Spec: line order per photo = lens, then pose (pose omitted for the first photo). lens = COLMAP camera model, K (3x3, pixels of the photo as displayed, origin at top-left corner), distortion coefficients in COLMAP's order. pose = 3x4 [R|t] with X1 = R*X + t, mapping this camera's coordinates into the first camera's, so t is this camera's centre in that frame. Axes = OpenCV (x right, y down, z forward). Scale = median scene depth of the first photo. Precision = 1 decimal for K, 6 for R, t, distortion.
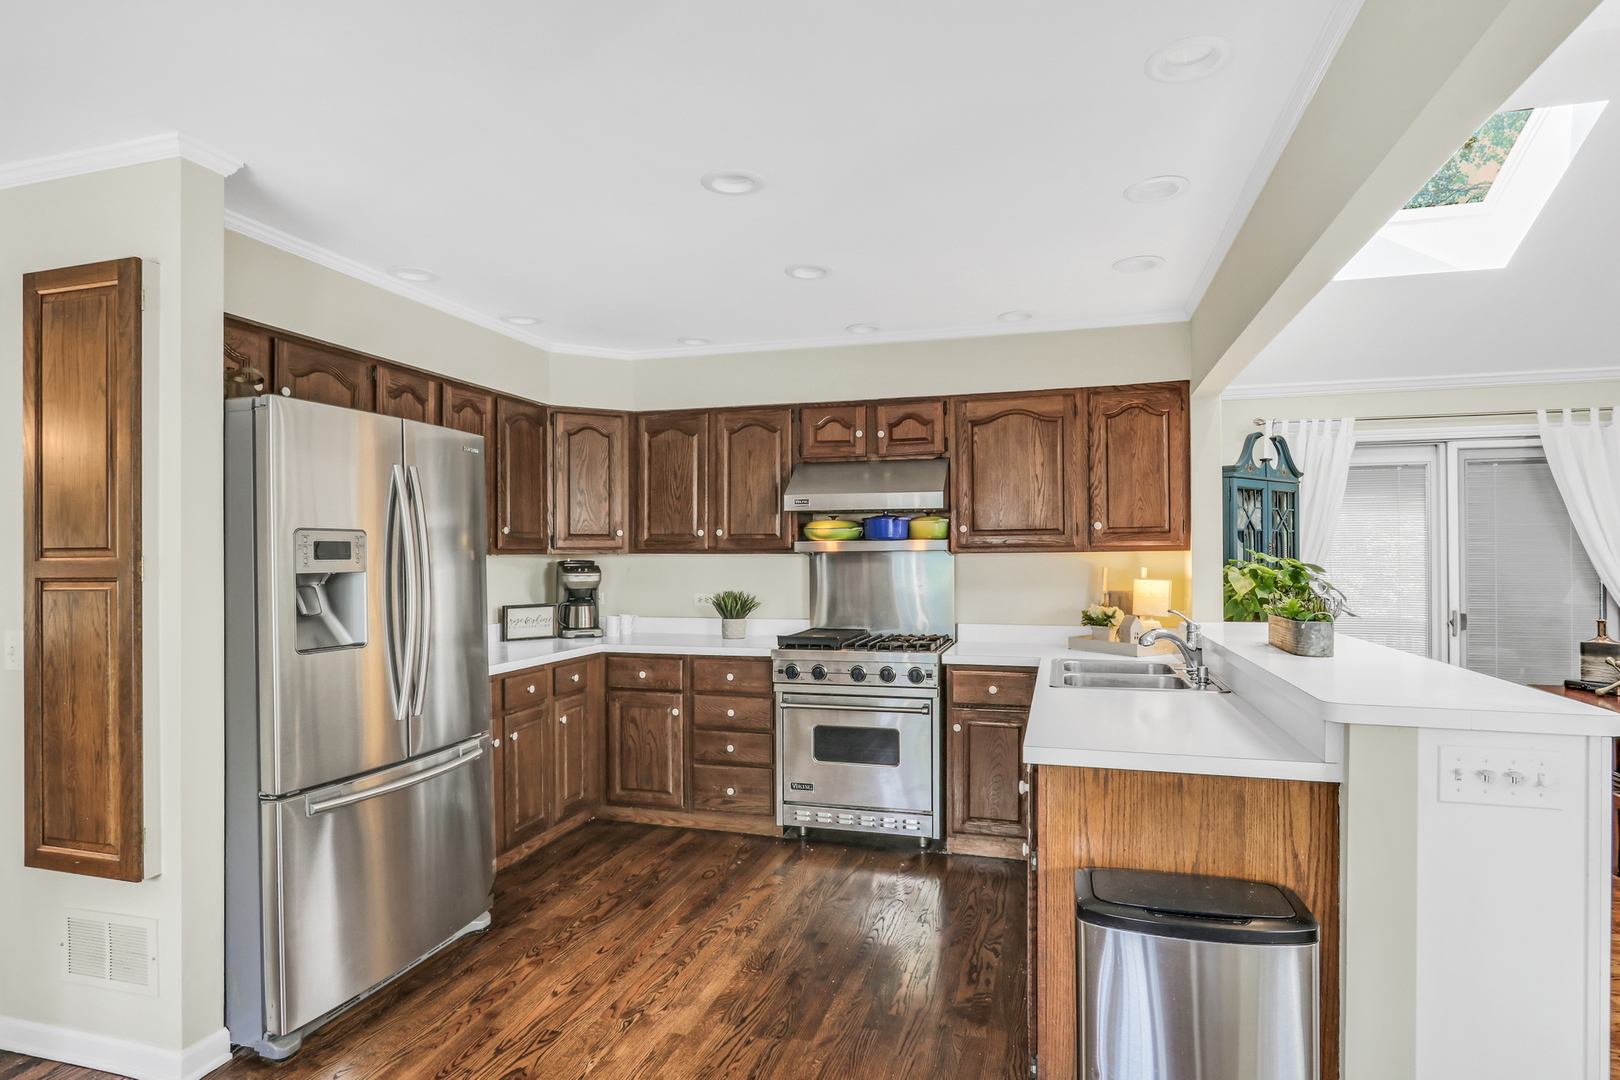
lens RADIAL K [[883.5, 0, 787.3], [0, 883.5, 551.1], [0, 0, 1]] dist [-0.015989, 0.000563]
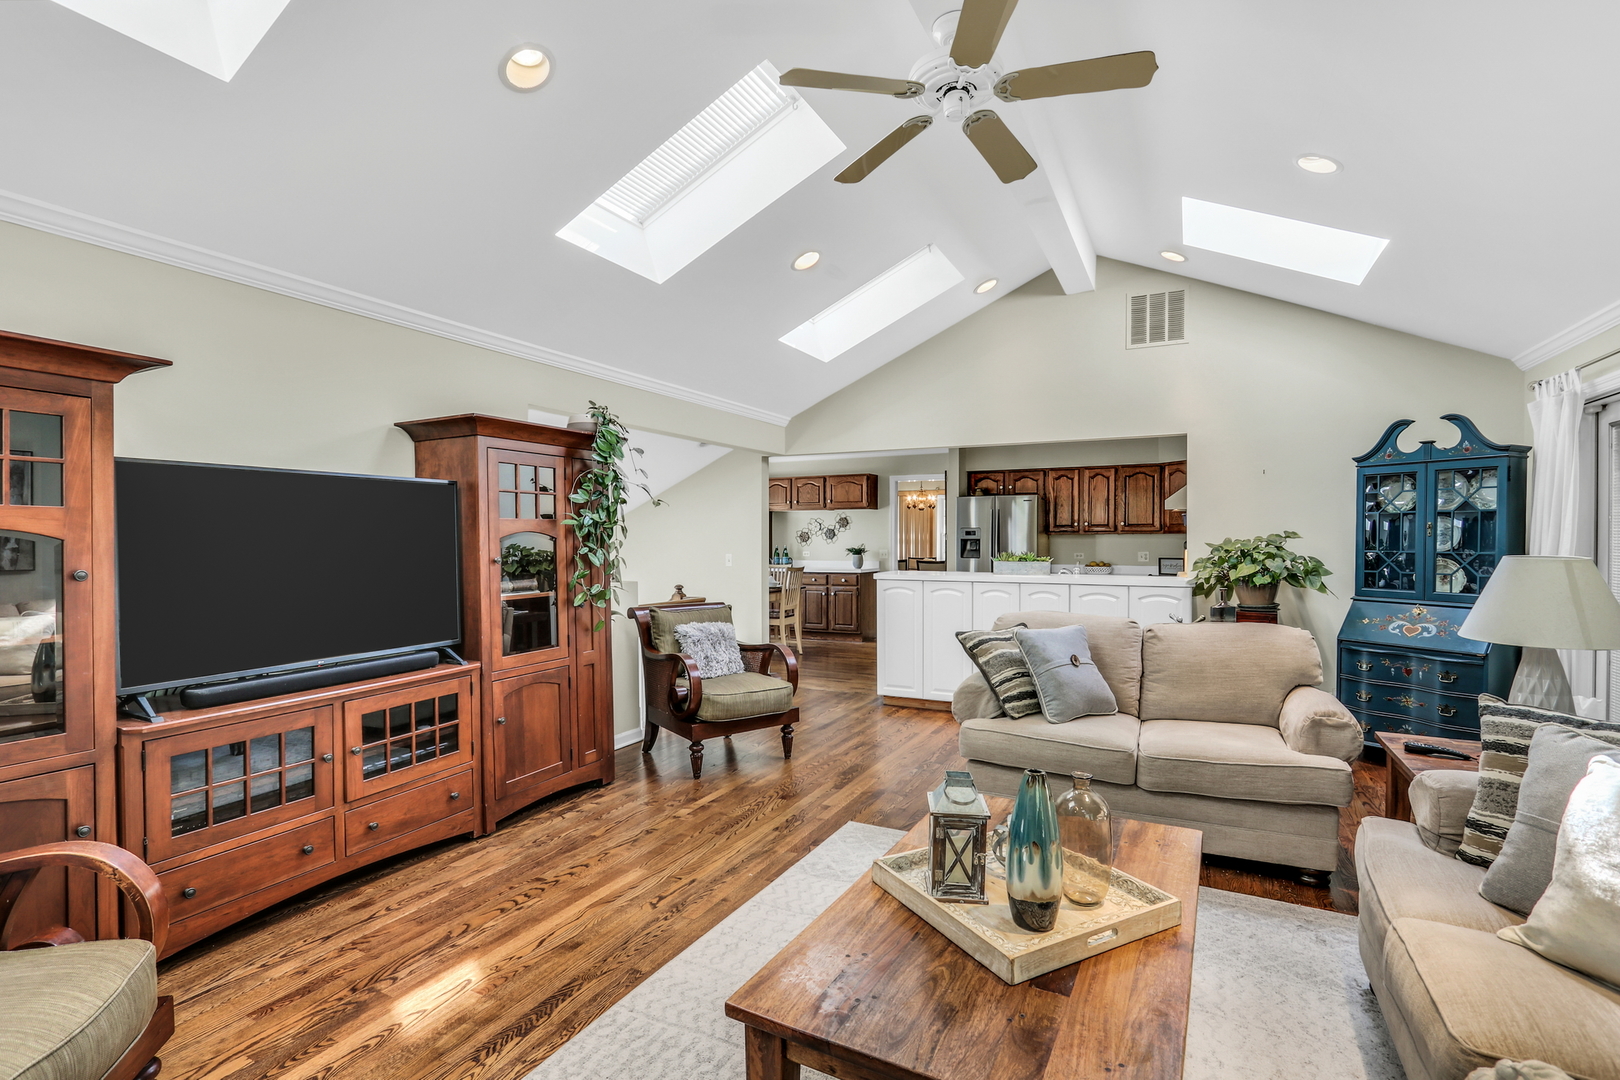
lens RADIAL K [[780.0, 0, 791.0], [0, 780.0, 555.4], [0, 0, 1]] dist [-0.002448, -0.000175]
pose [[-0.196806, 0.029585, -0.979996, 1.802691], [0.006477, 0.999562, 0.028875, -0.004446], [0.980421, -0.000664, -0.196912, 0.520405]]
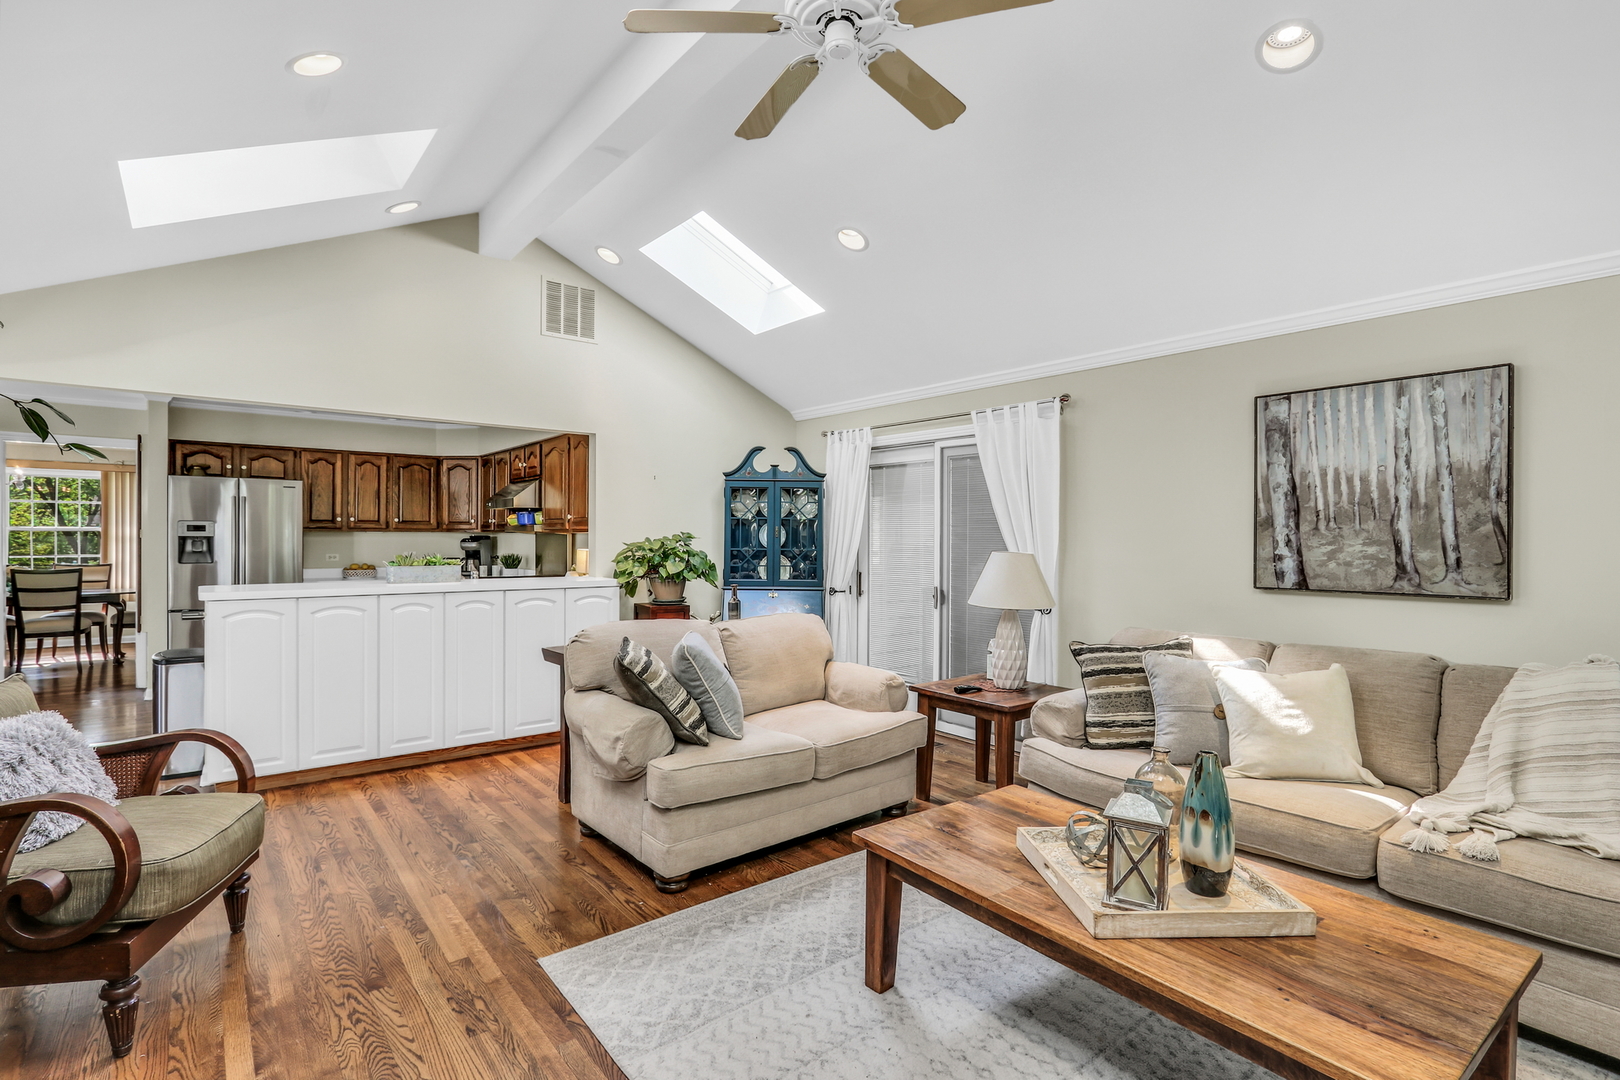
lens RADIAL K [[771.8, 0, 801.3], [0, 771.8, 546.8], [0, 0, 1]] dist [-0.012061, -0.000129]
pose [[0.819991, 0.018555, -0.572076, 1.430970], [-0.009702, 0.999781, 0.018520, -0.003388], [0.572295, -0.009636, 0.819992, 0.060421]]
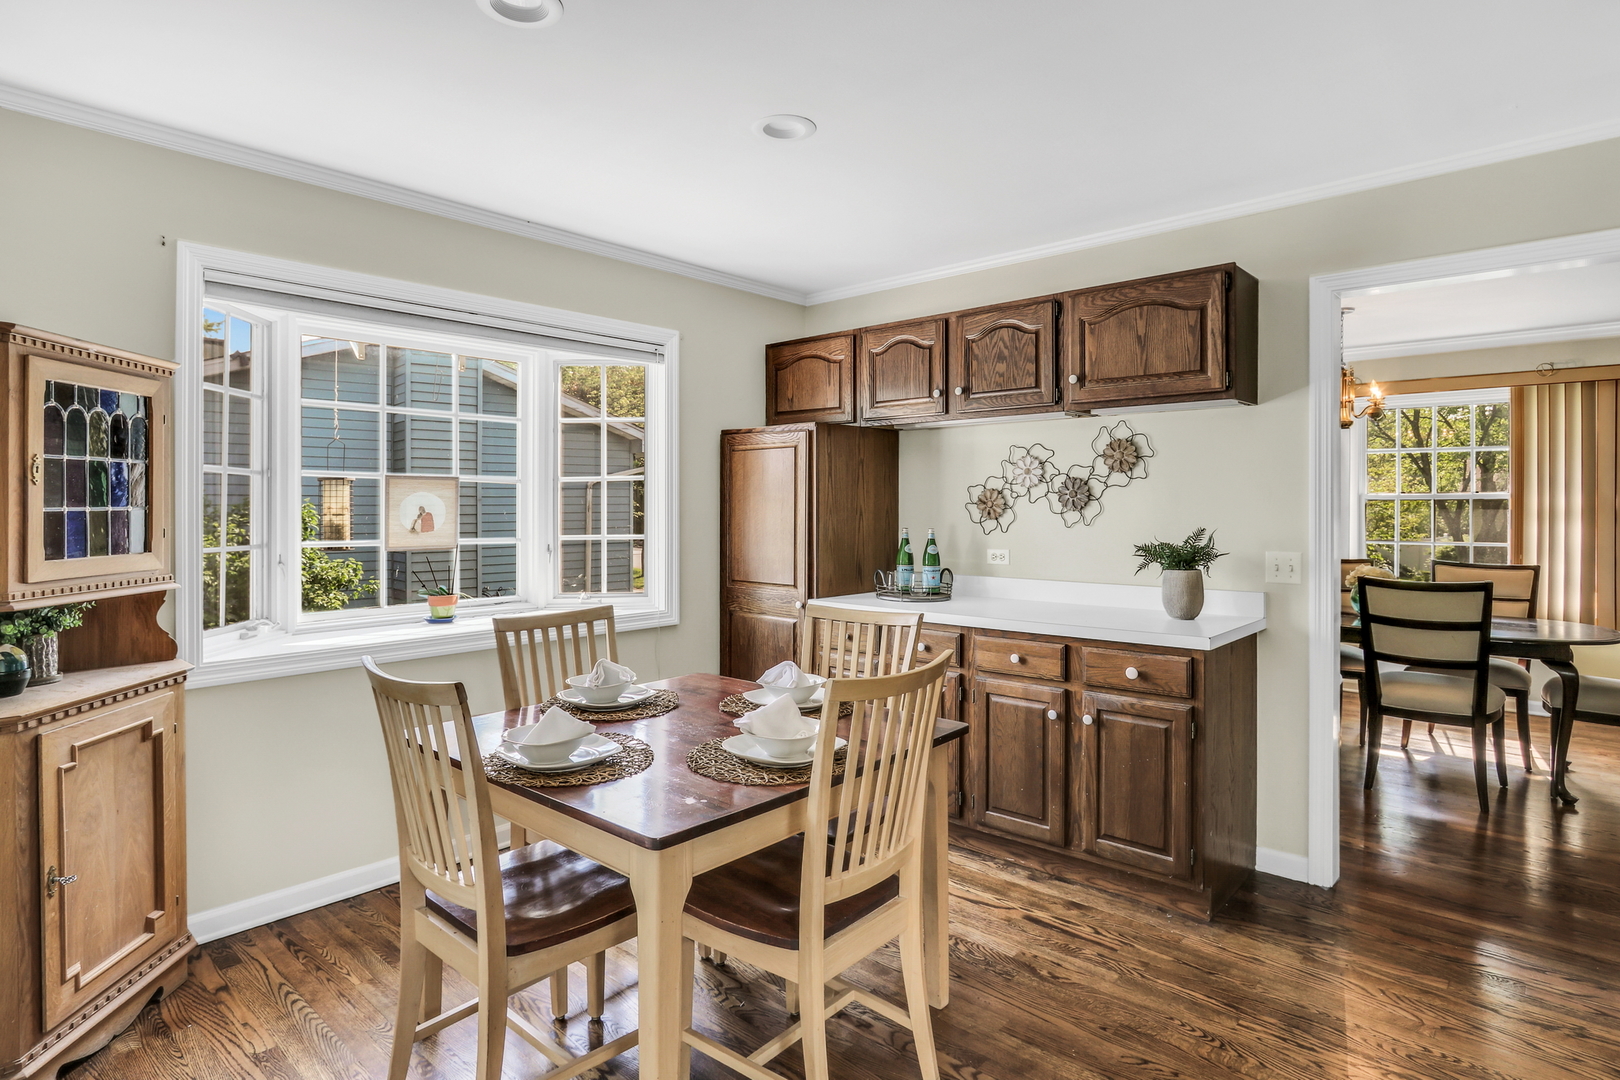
lens RADIAL K [[855.8, 0, 804.7], [0, 855.8, 504.1], [0, 0, 1]] dist [-0.021549, 0.001783]
pose [[-0.432084, 0.006145, -0.901813, 0.231759], [0.007801, 0.999965, 0.003076, 0.004392], [0.901800, -0.005705, -0.432117, 0.278251]]
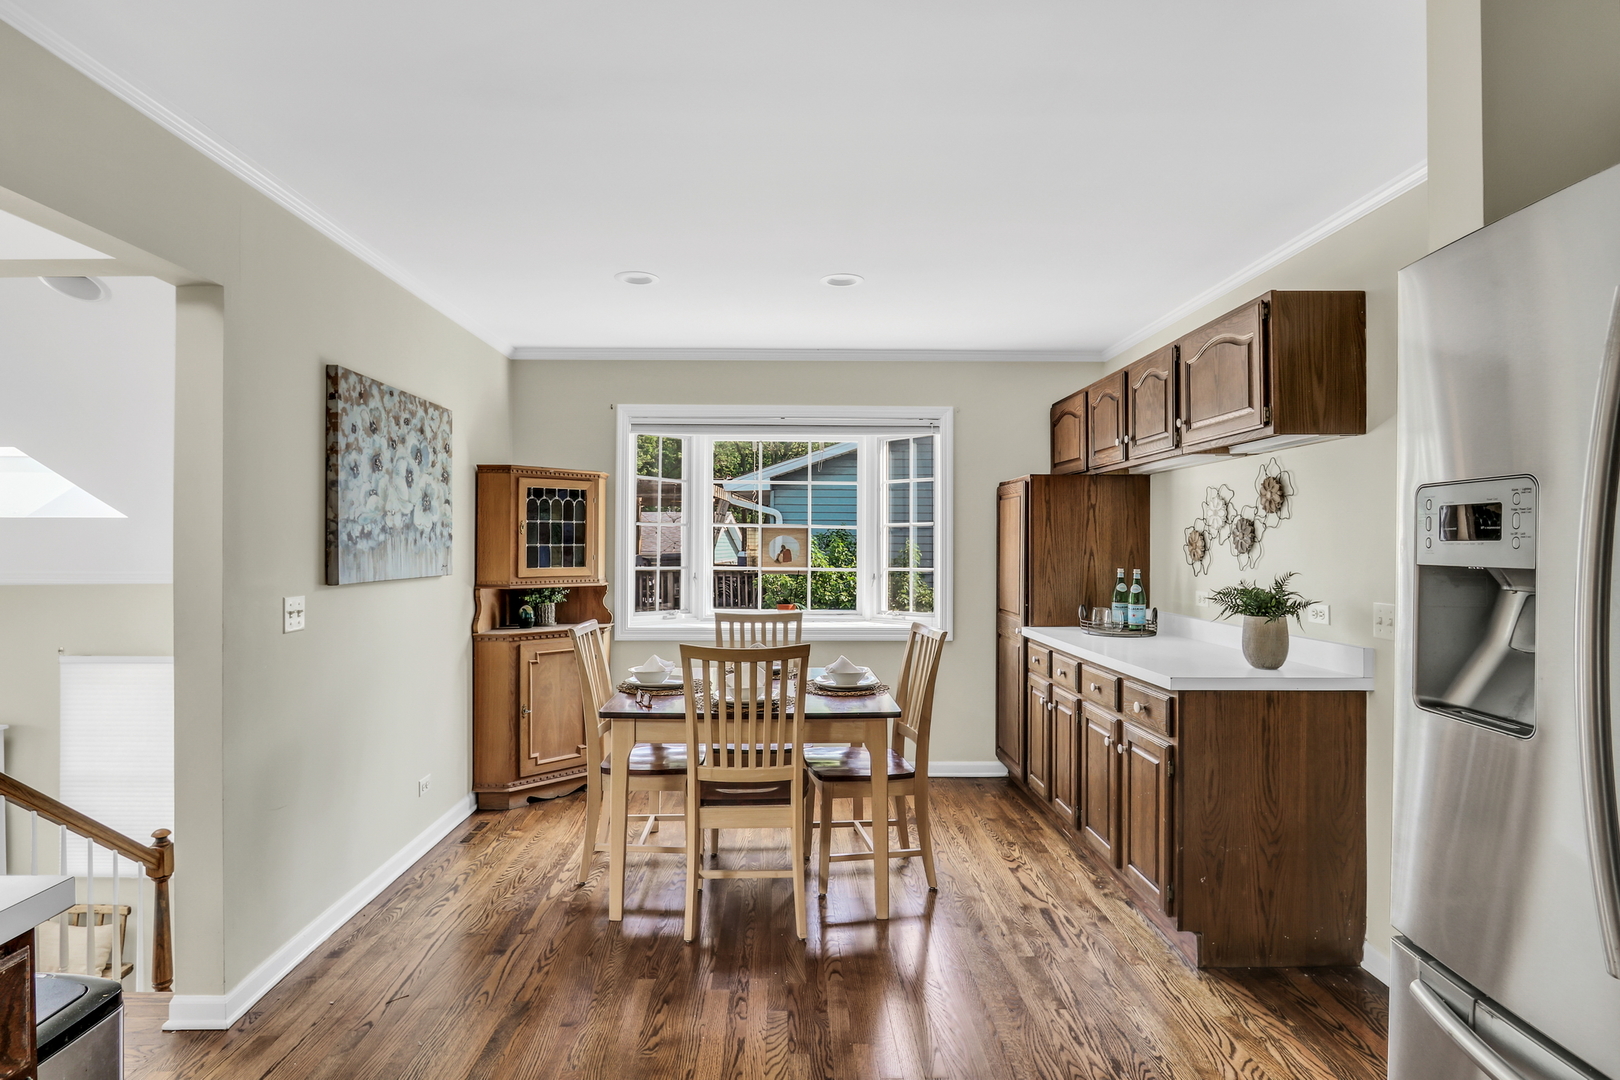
lens RADIAL K [[836.7, 0, 800.6], [0, 836.7, 538.7], [0, 0, 1]] dist [-0.019070, 0.001261]
pose [[-0.950060, 0.000896, -0.312067, 0.009967], [0.003303, 0.999969, -0.007185, 0.005972], [0.312051, -0.007857, -0.950033, 0.753424]]
